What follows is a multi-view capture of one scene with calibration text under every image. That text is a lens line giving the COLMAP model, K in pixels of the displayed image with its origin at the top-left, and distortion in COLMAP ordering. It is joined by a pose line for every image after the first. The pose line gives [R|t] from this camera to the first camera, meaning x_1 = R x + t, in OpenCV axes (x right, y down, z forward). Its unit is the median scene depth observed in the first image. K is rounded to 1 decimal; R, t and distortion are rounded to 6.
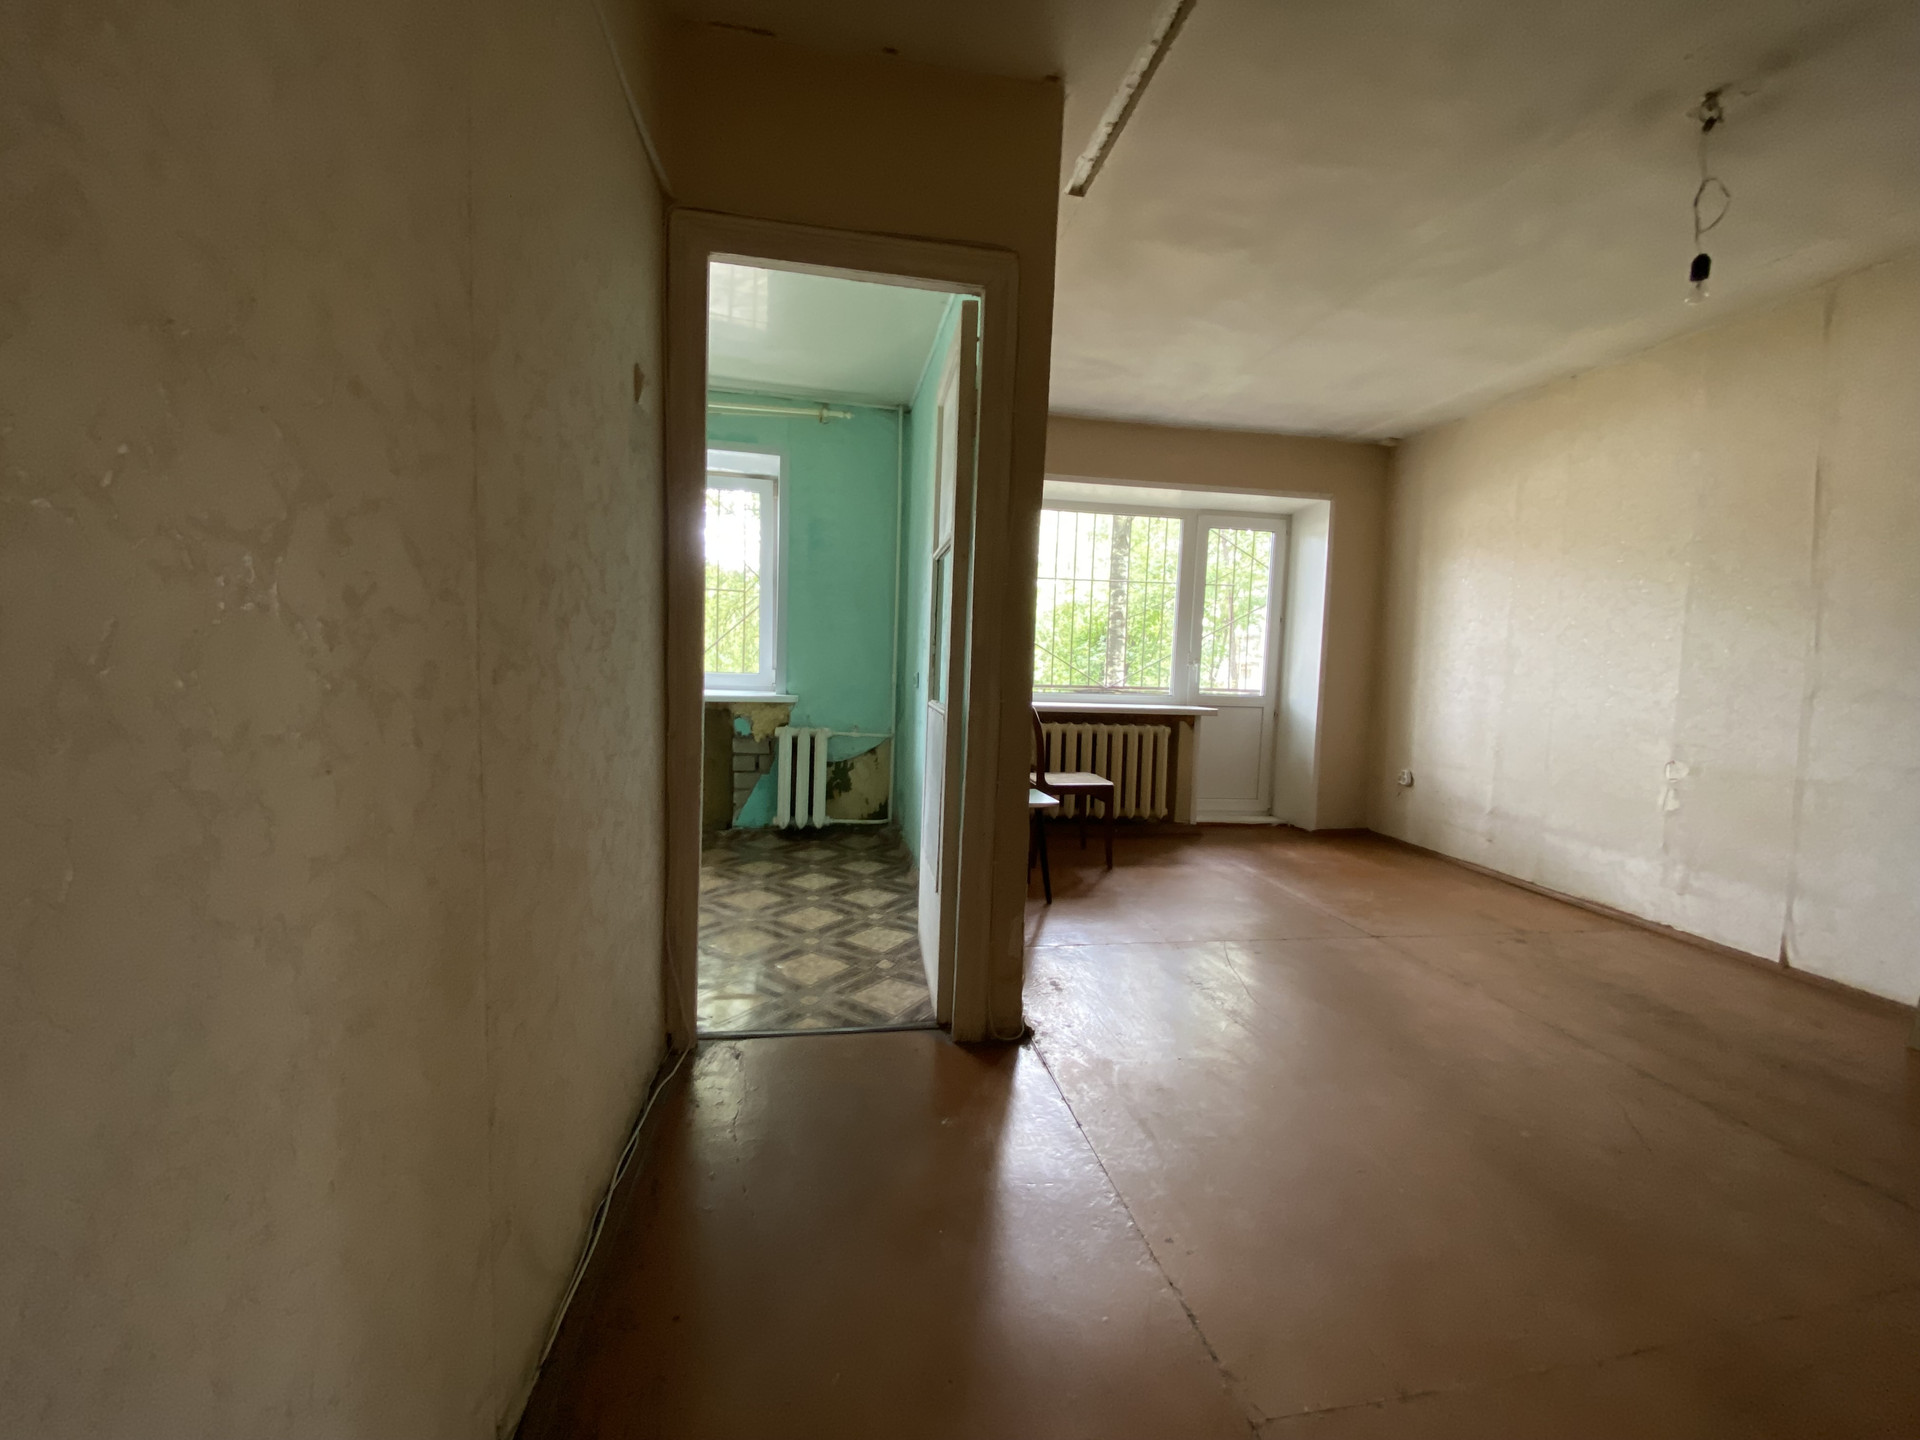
lens RADIAL K [[793.0, 0, 960.0], [0, 793.0, 720.0], [0, 0, 1]] dist [-0.000024, -0.000147]
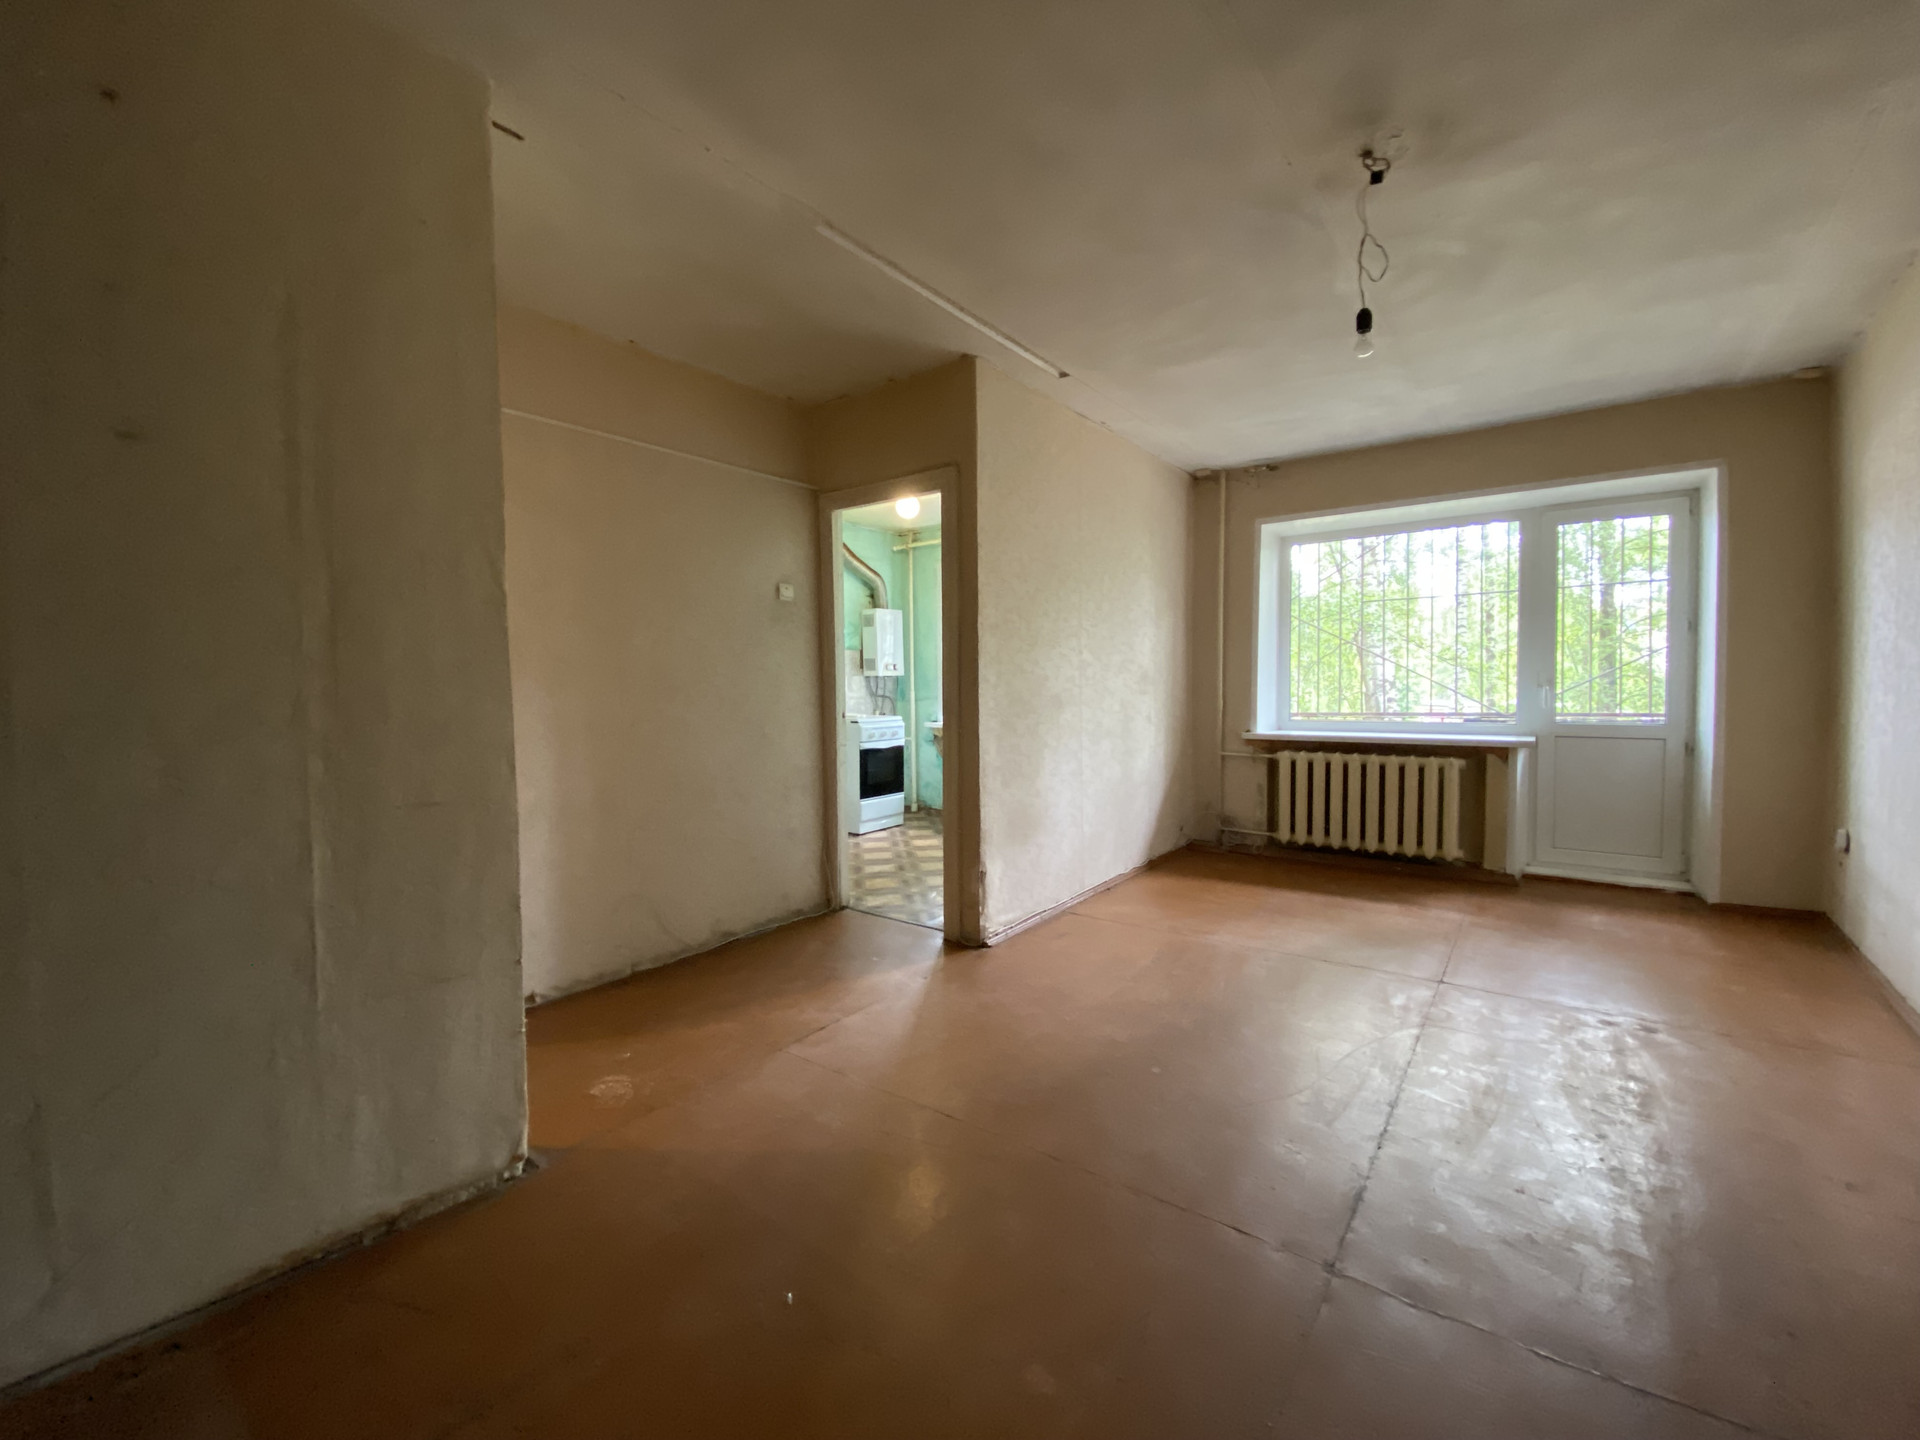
lens RADIAL K [[793.0, 0, 960.0], [0, 793.0, 720.0], [0, 0, 1]] dist [-0.000024, -0.000147]
pose [[0.733535, -0.010119, -0.679576, 0.446722], [-0.018789, 0.999205, -0.035159, 0.006297], [0.679392, 0.038559, 0.732762, -0.044833]]
